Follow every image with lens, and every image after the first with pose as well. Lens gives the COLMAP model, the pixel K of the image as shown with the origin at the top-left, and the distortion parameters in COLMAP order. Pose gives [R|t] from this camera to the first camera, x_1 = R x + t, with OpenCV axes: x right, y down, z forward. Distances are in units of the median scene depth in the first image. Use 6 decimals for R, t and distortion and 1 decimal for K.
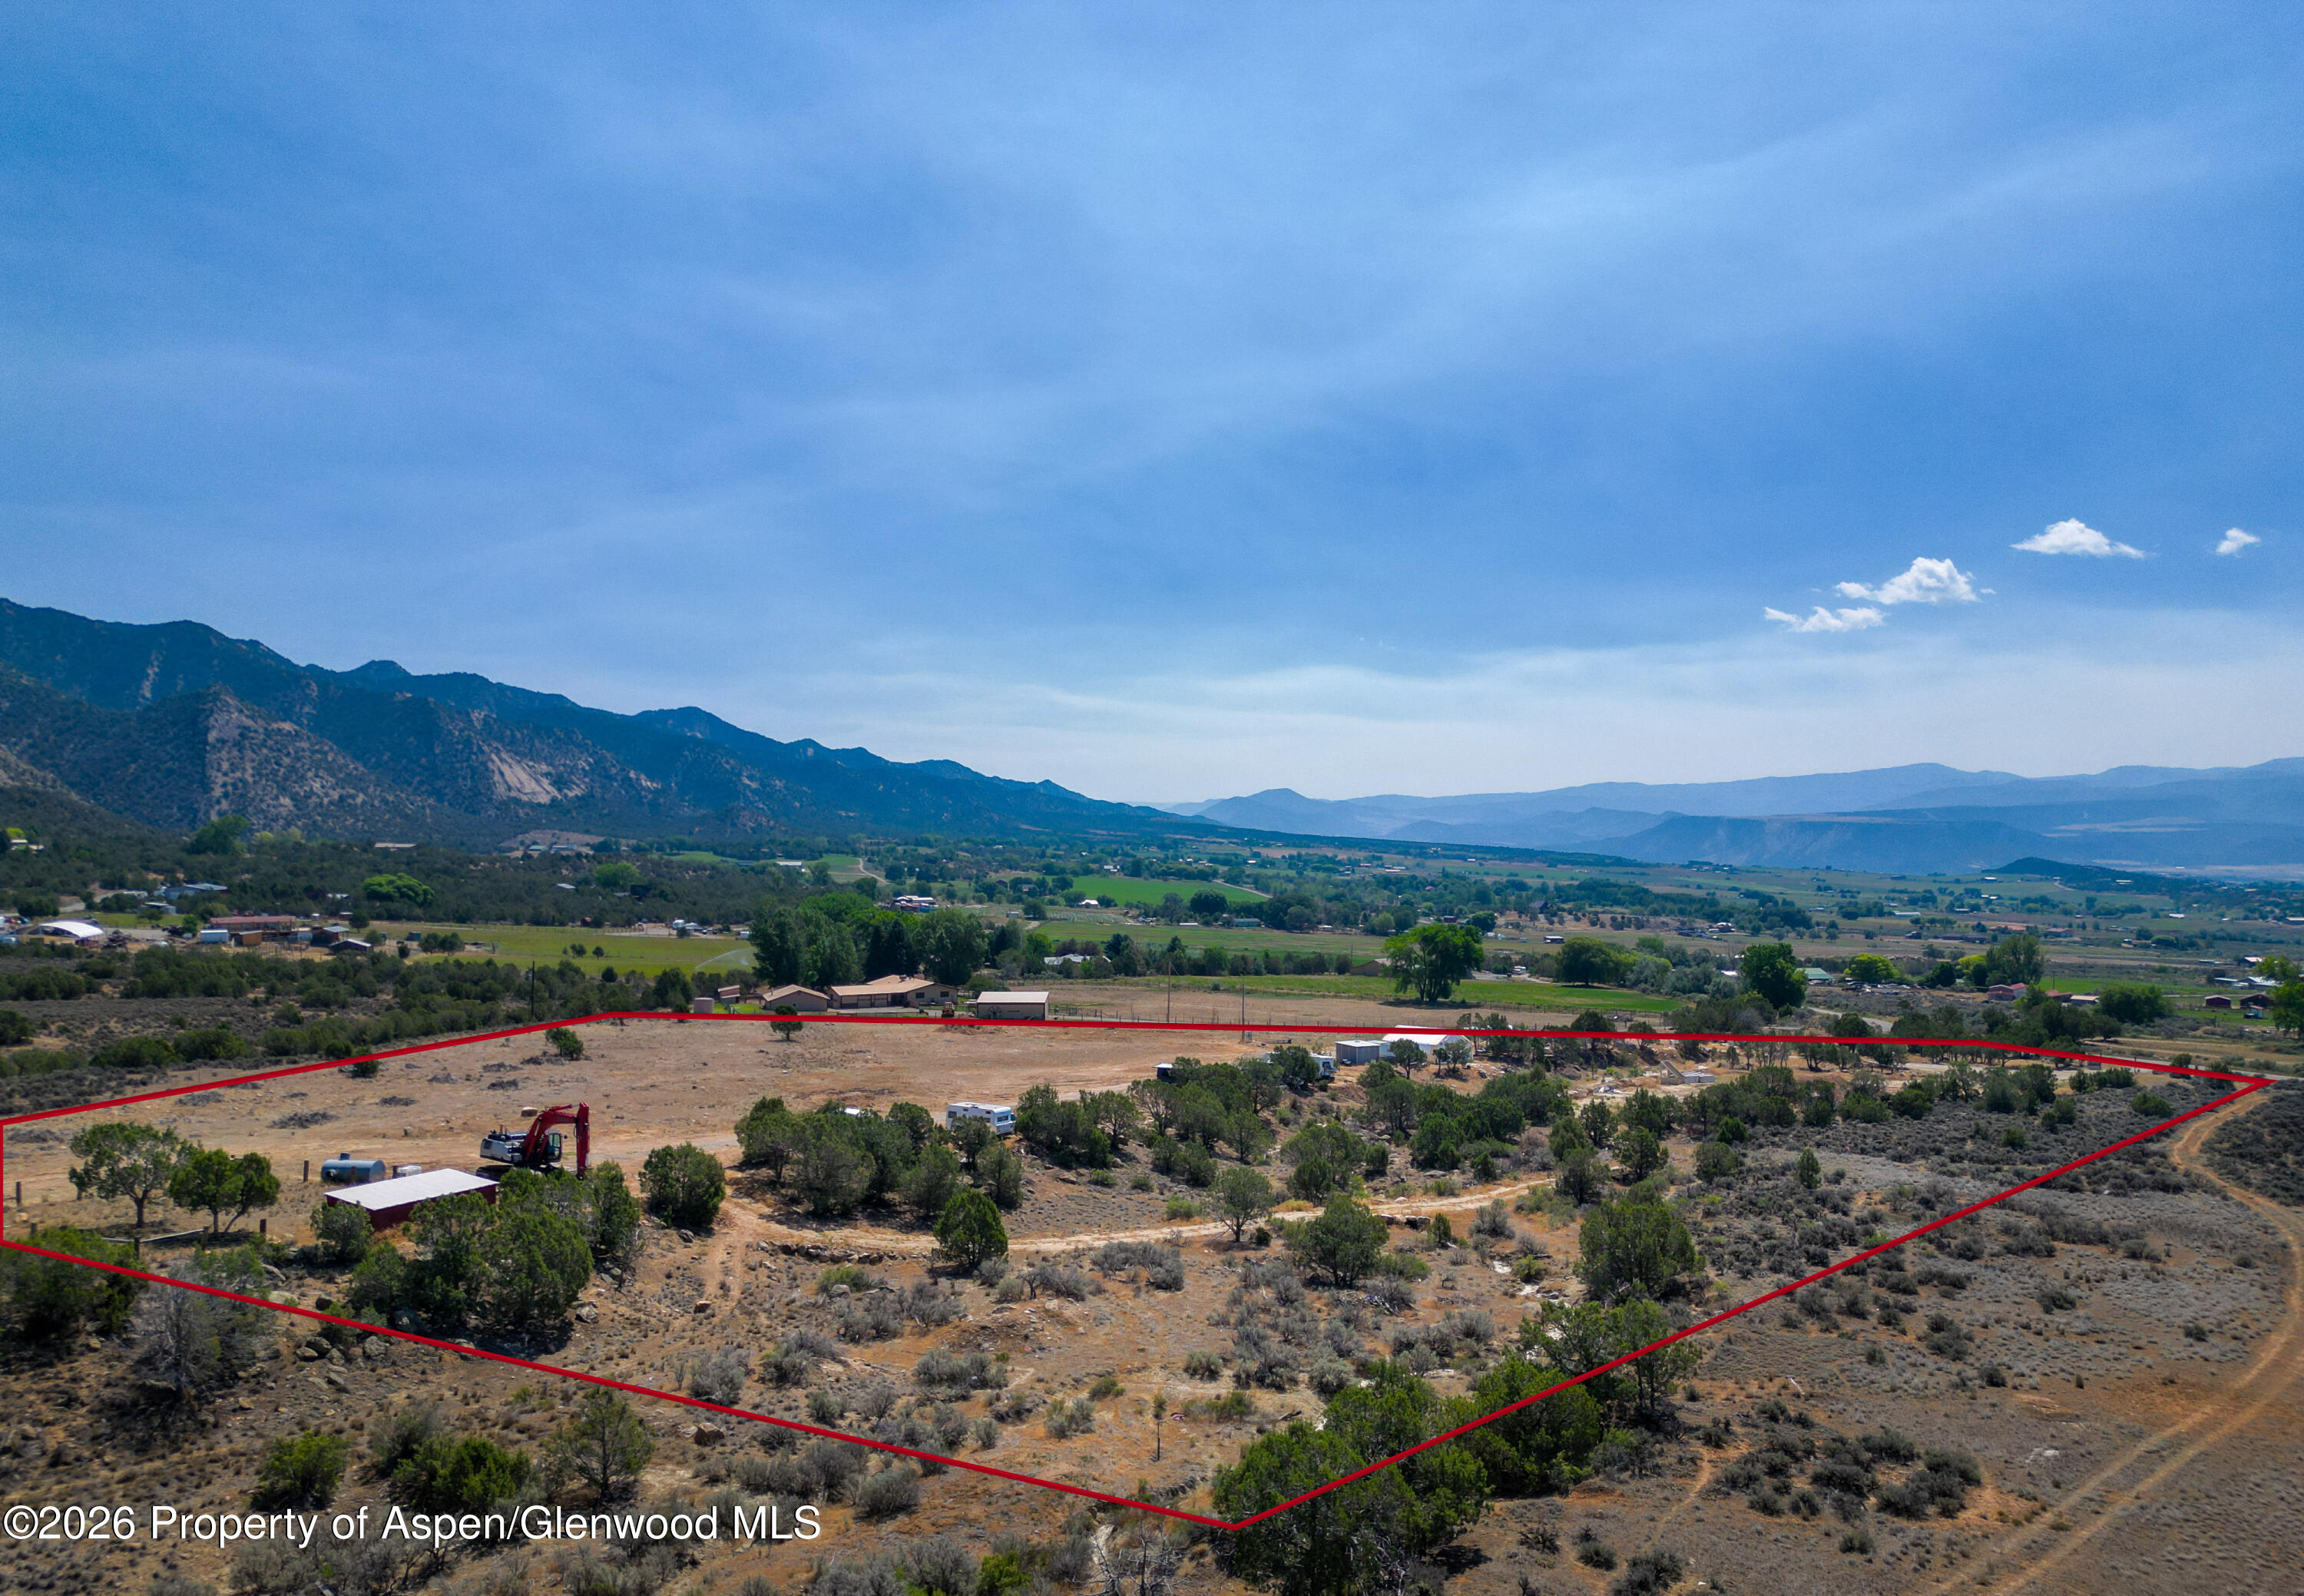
lens RADIAL K [[1645.0, 0, 1152.7], [0, 1645.0, 860.4], [0, 0, 1]] dist [0.068505, -0.057389]
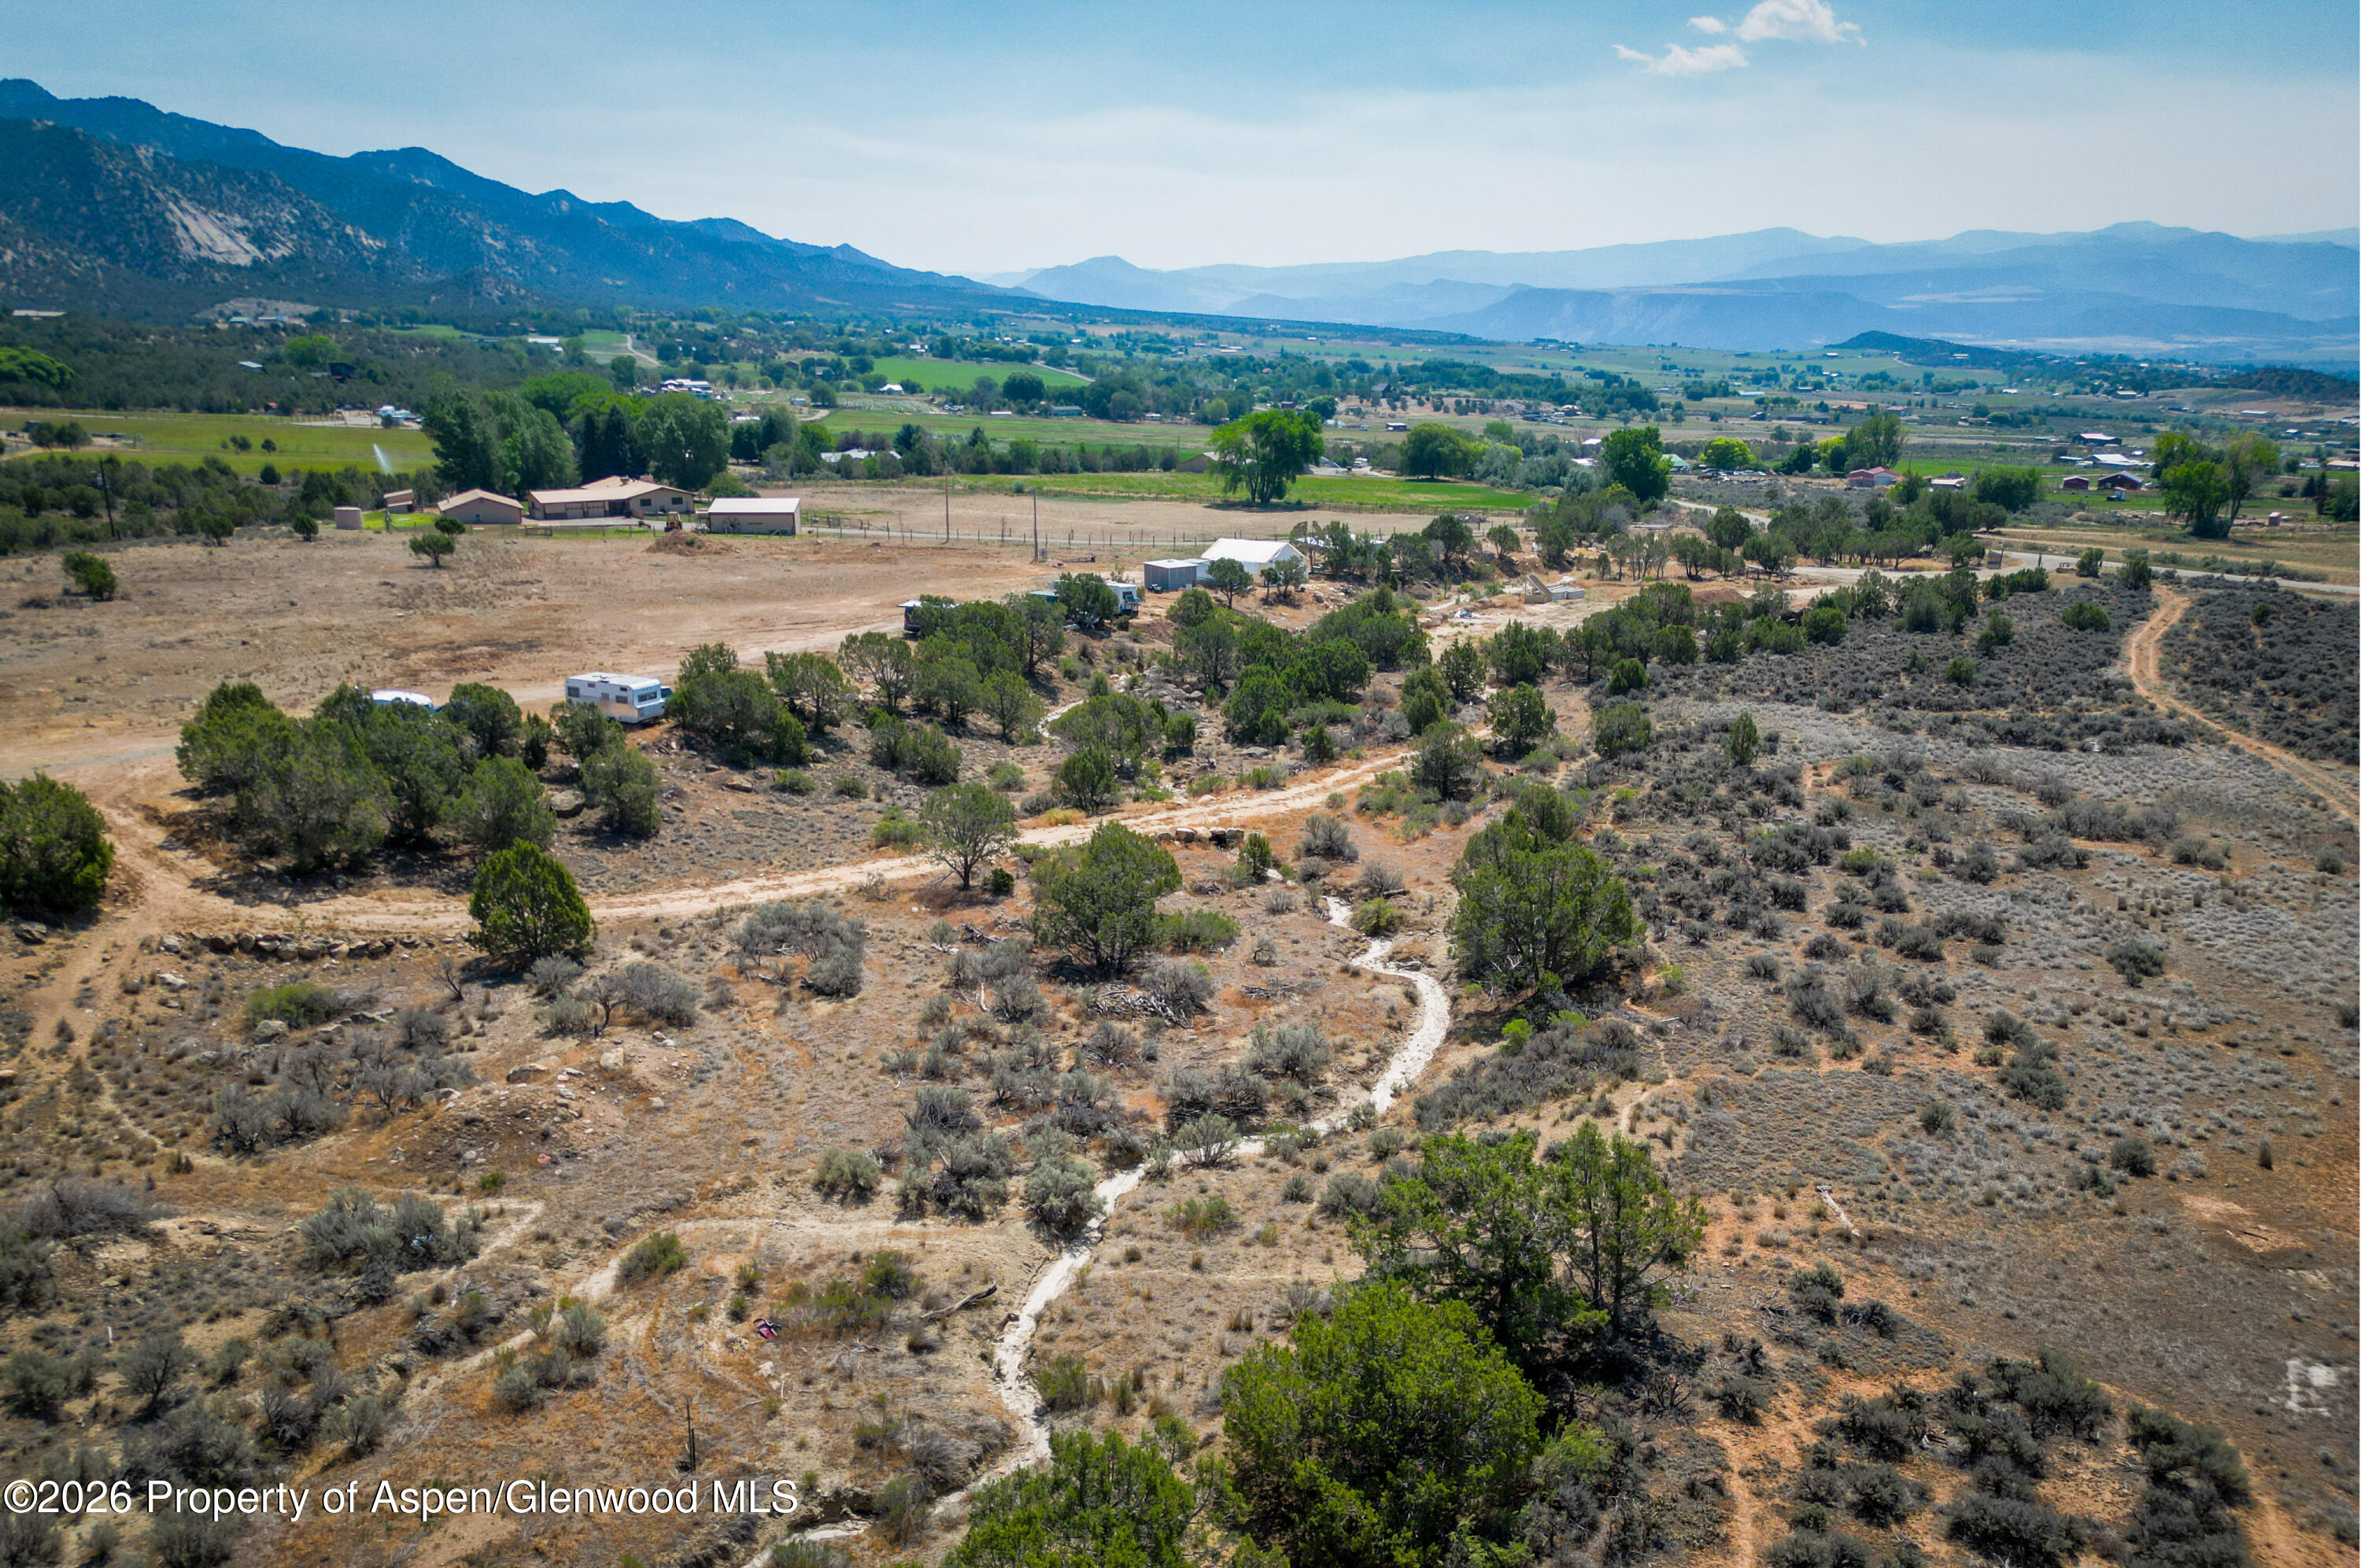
lens RADIAL K [[1674.5, 0, 1179.1], [0, 1674.5, 890.8], [0, 0, 1]] dist [0.072816, -0.065311]
pose [[0.993220, -0.038236, 0.109779, 0.013451], [0.002332, 0.950721, 0.310038, 0.003366], [-0.116224, -0.307680, 0.944365, 0.070089]]
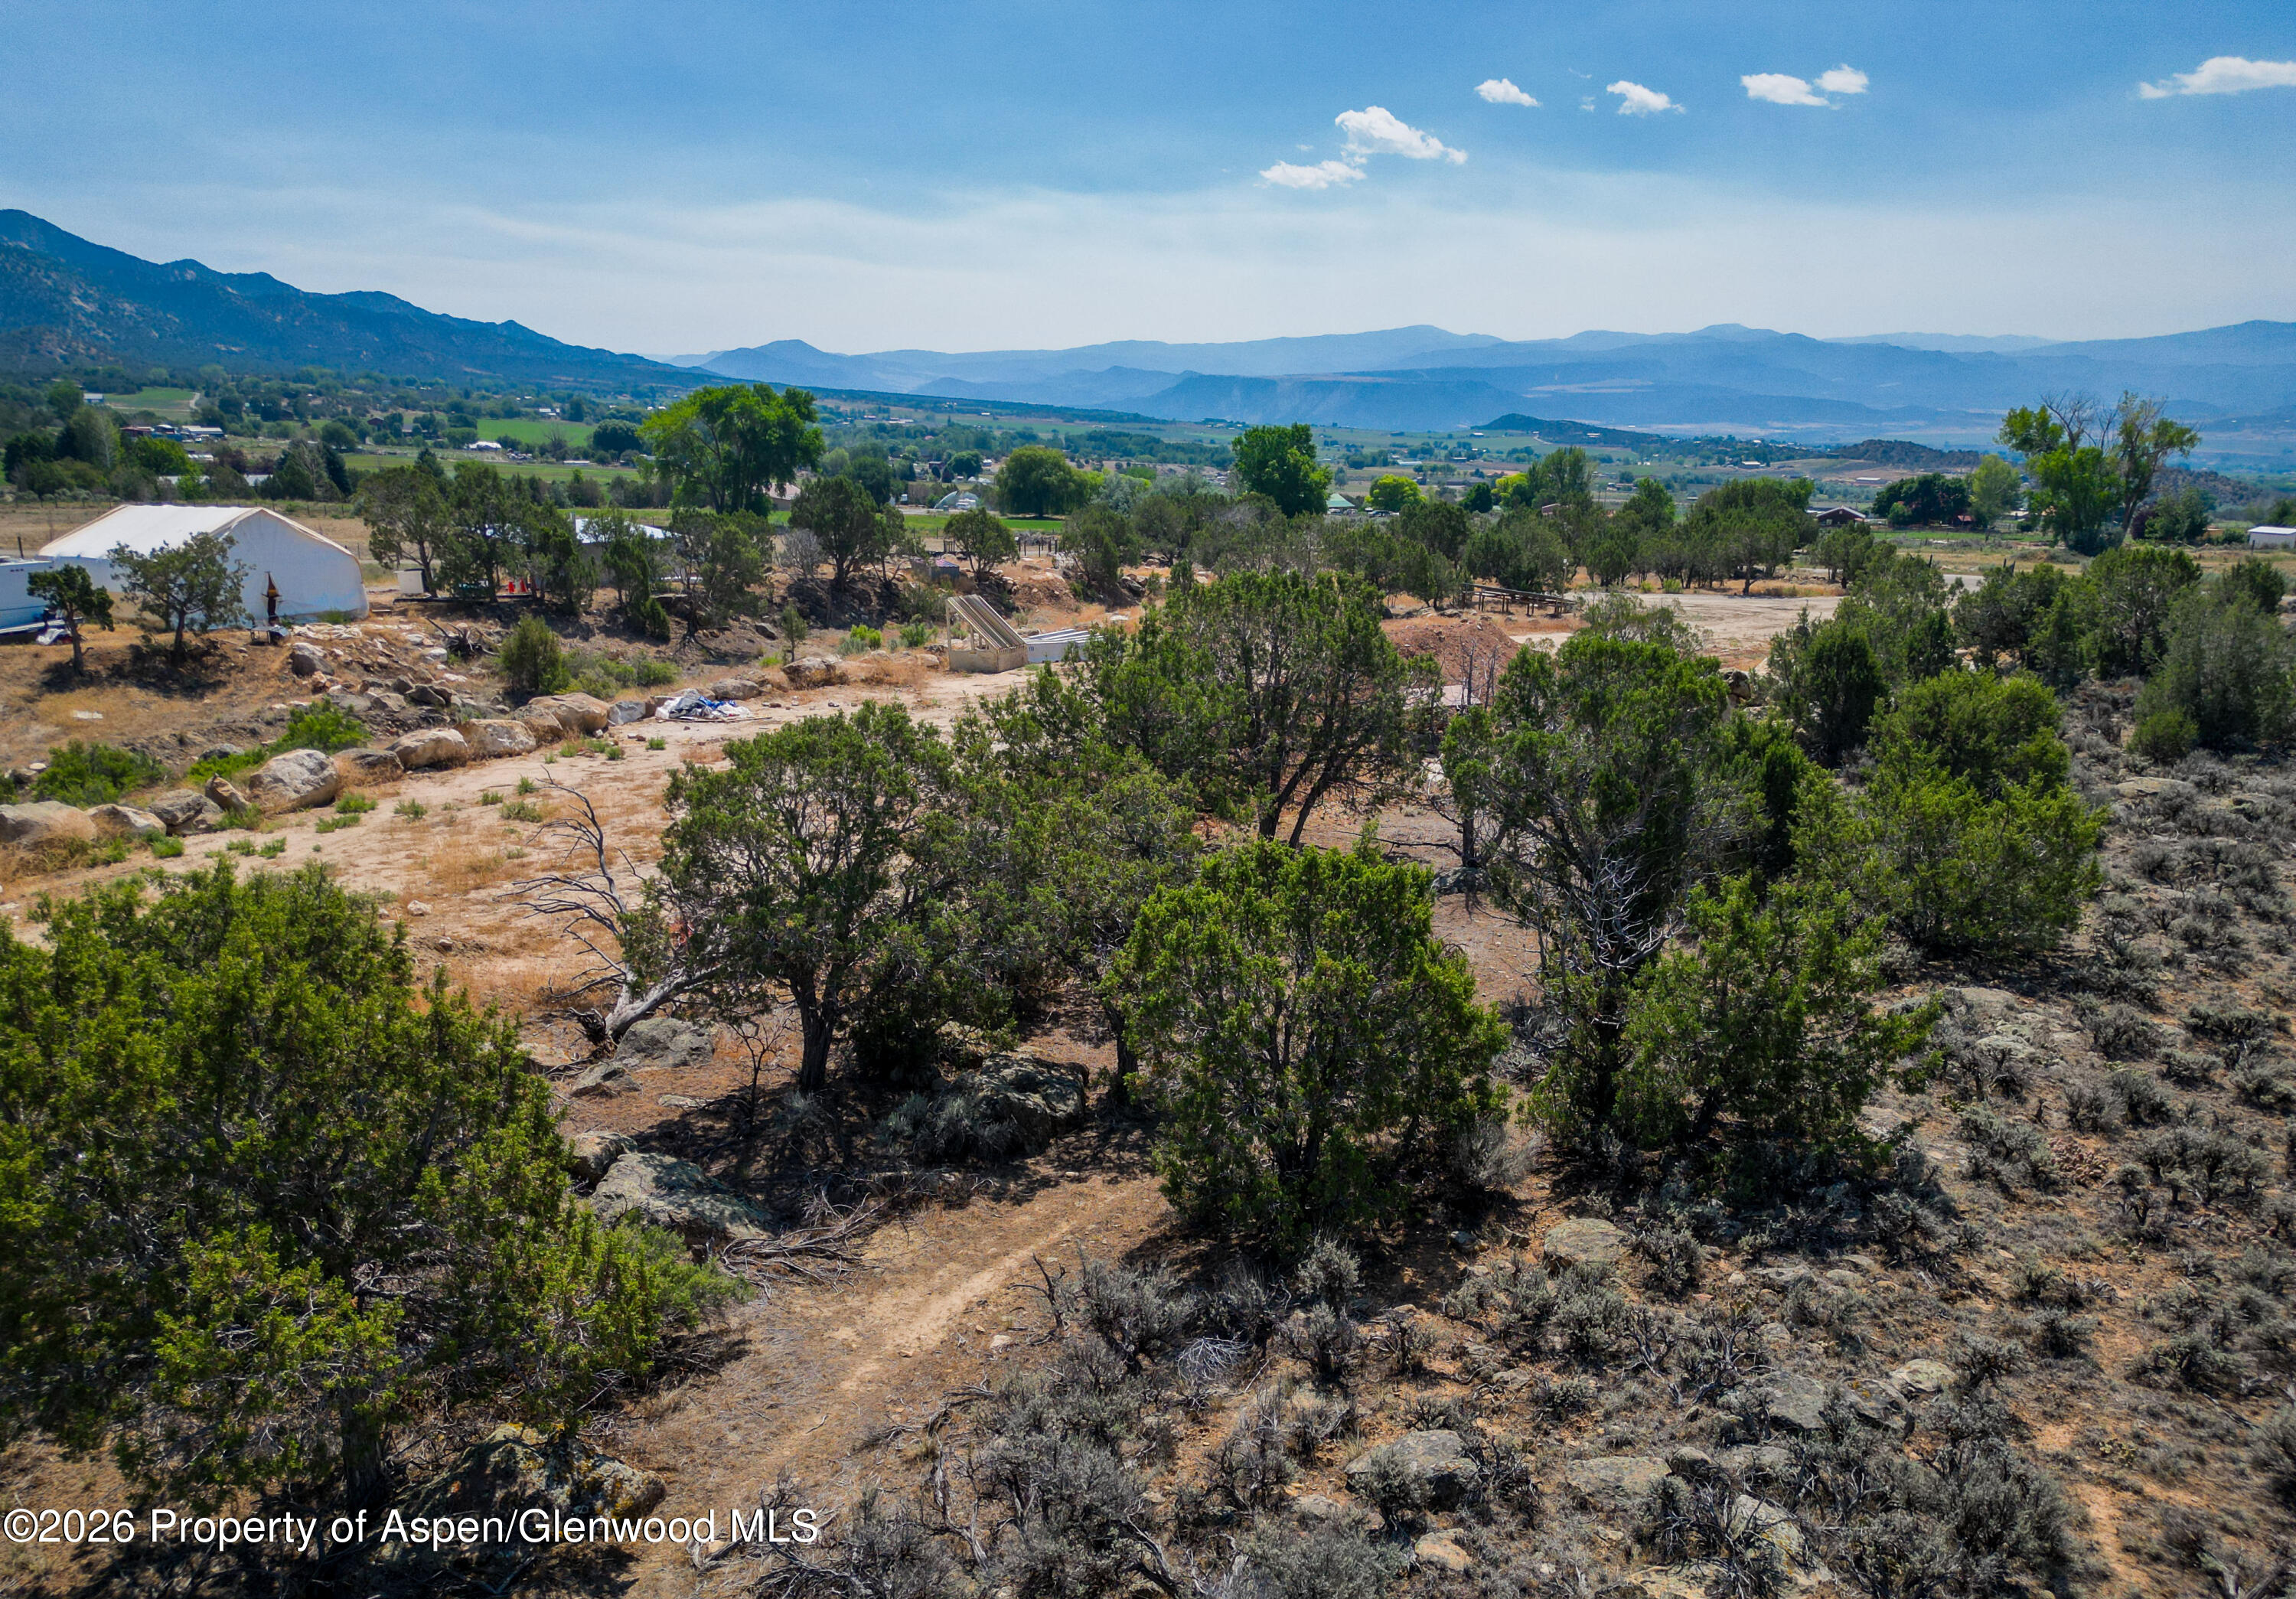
lens RADIAL K [[1639.3, 0, 1163.8], [0, 1639.3, 867.5], [0, 0, 1]] dist [0.068505, -0.057389]
pose [[0.958924, -0.071719, 0.274449, 0.110180], [-0.001995, 0.965782, 0.259349, 0.038334], [-0.283657, -0.249243, 0.925968, 0.294684]]
